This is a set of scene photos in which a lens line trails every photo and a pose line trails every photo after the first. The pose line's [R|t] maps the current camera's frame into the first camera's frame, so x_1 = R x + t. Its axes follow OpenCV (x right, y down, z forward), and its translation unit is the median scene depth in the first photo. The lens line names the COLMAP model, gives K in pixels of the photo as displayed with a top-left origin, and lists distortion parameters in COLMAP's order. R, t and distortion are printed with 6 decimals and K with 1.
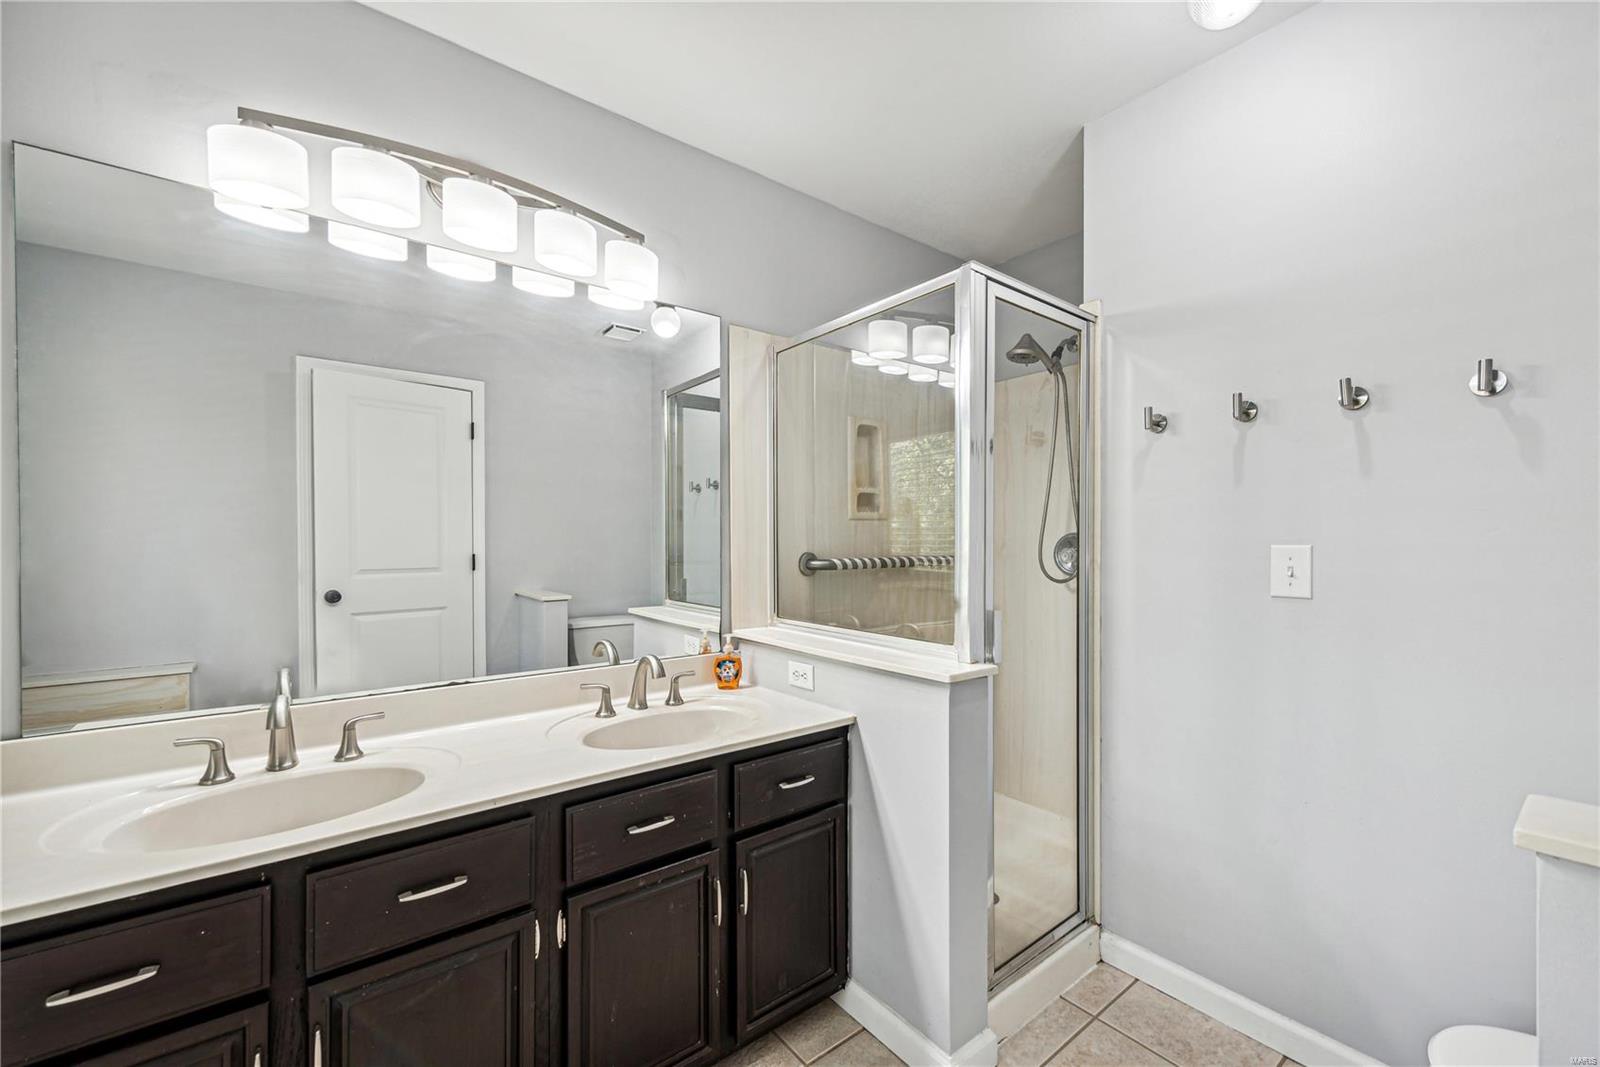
lens RADIAL K [[650.2, 0, 811.4], [0, 650.2, 542.5], [0, 0, 1]] dist [0.009160, -0.001029]
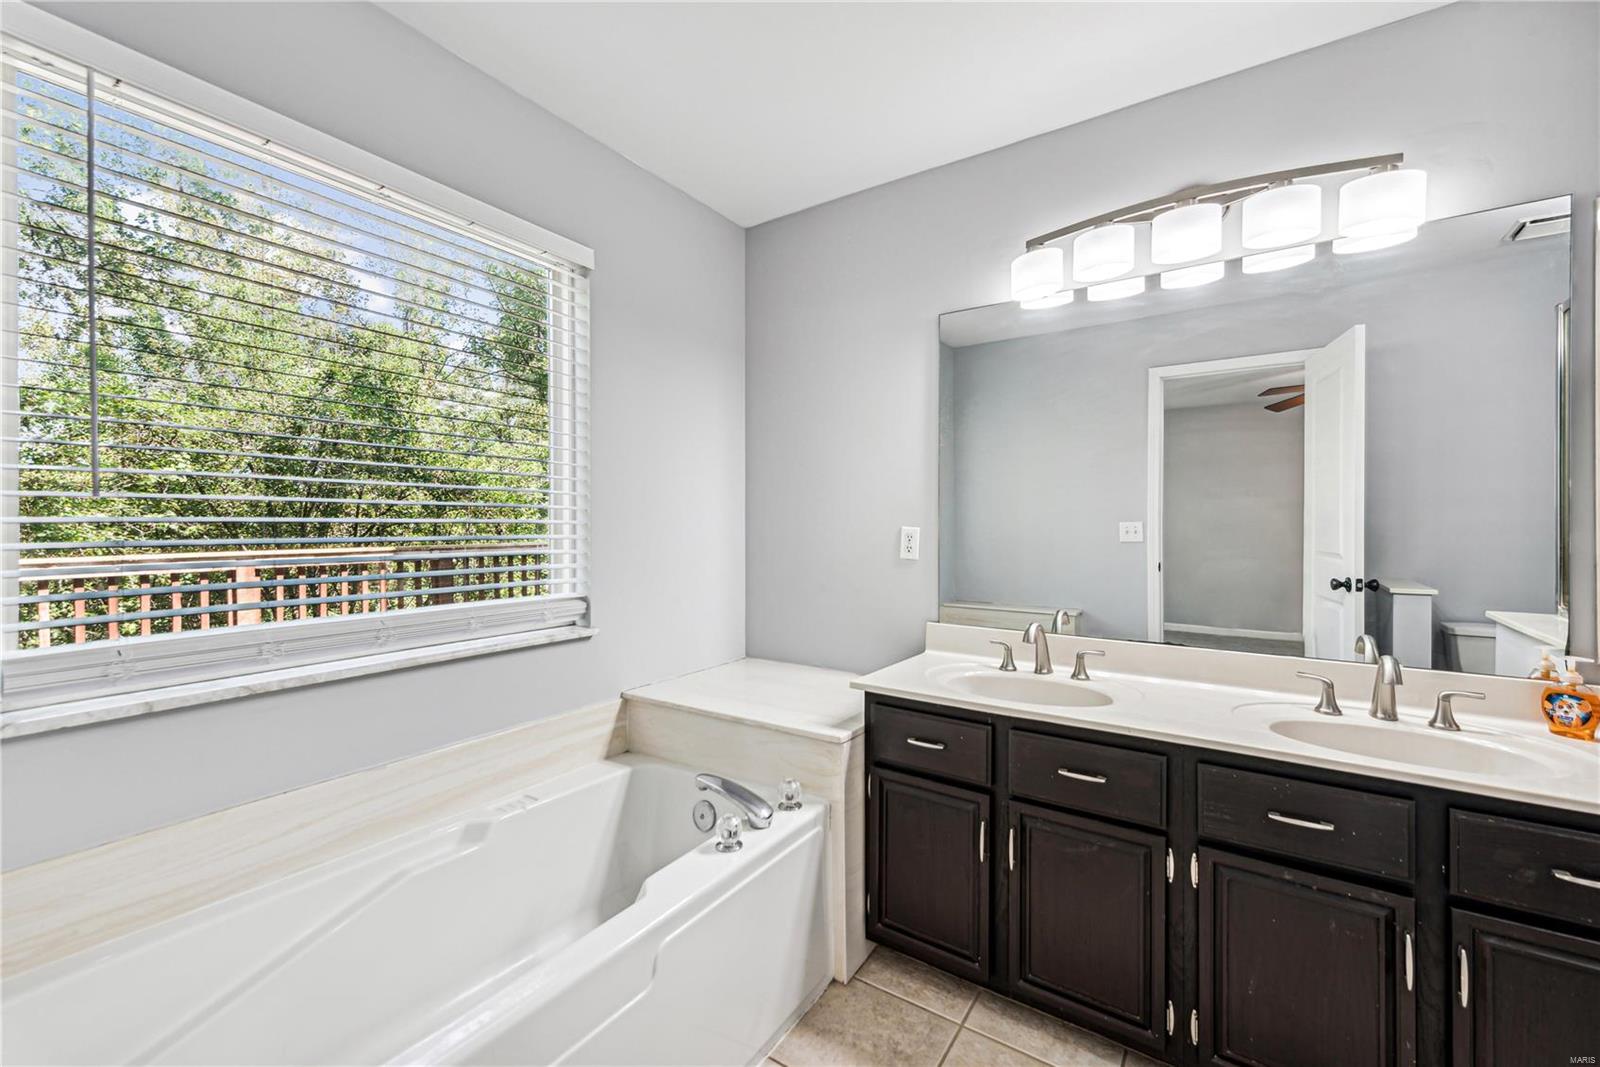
lens RADIAL K [[650.2, 0, 796.8], [0, 650.2, 523.0], [0, 0, 1]] dist [0.009160, -0.001029]
pose [[0.307858, 0.004699, -0.951421, 0.408438], [-0.002377, 0.999988, 0.004170, -0.003083], [0.951429, 0.000978, 0.307865, 0.008898]]
